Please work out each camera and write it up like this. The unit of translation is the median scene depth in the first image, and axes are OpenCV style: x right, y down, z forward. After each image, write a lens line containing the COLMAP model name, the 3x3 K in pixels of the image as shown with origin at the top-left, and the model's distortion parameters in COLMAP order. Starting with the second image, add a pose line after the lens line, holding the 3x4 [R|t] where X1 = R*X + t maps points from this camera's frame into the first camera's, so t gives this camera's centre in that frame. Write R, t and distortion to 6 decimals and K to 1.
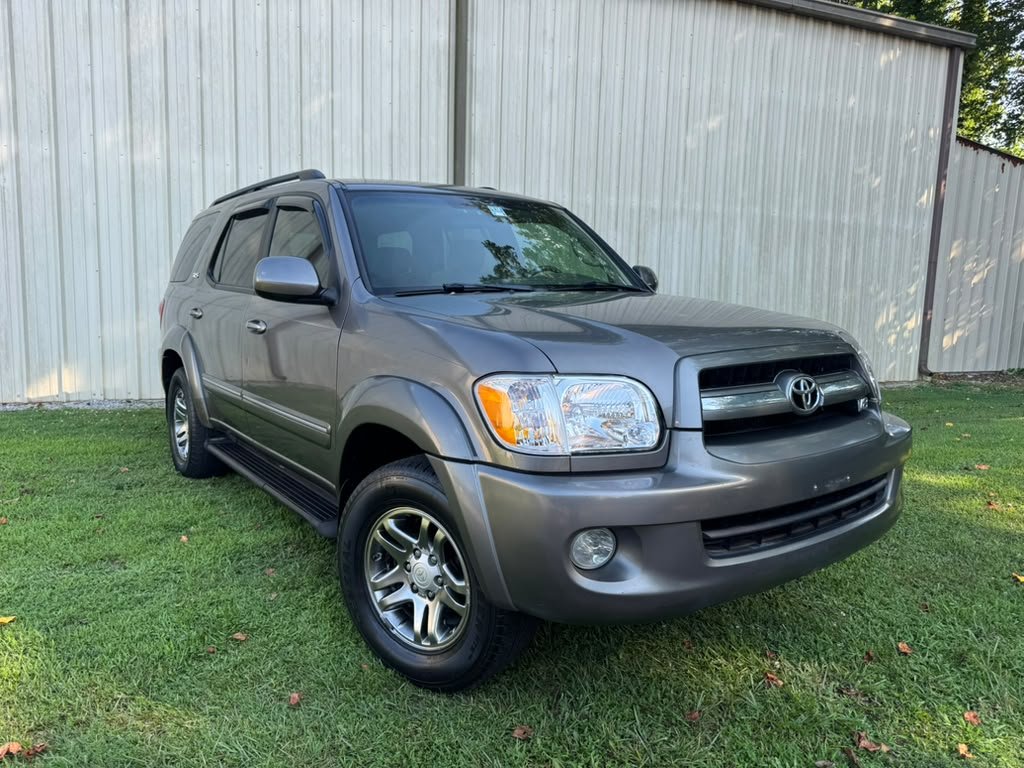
lens RADIAL K [[742.0, 0, 508.3], [0, 742.0, 386.5], [0, 0, 1]] dist [0.008075, -0.023555]
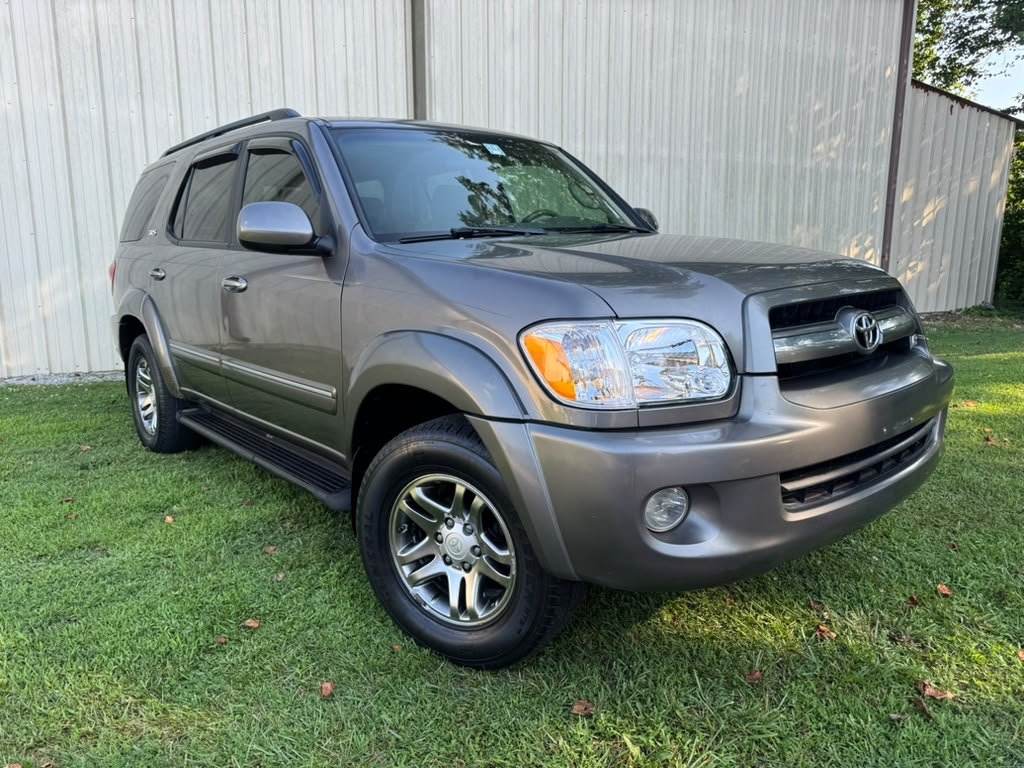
lens RADIAL K [[742.0, 0, 515.7], [0, 742.0, 388.6], [0, 0, 1]] dist [0.008075, -0.023555]
pose [[0.996340, -0.042832, 0.073976, -0.083572], [0.038409, 0.997447, 0.060209, 0.005981], [-0.076366, -0.057147, 0.995441, 0.075316]]
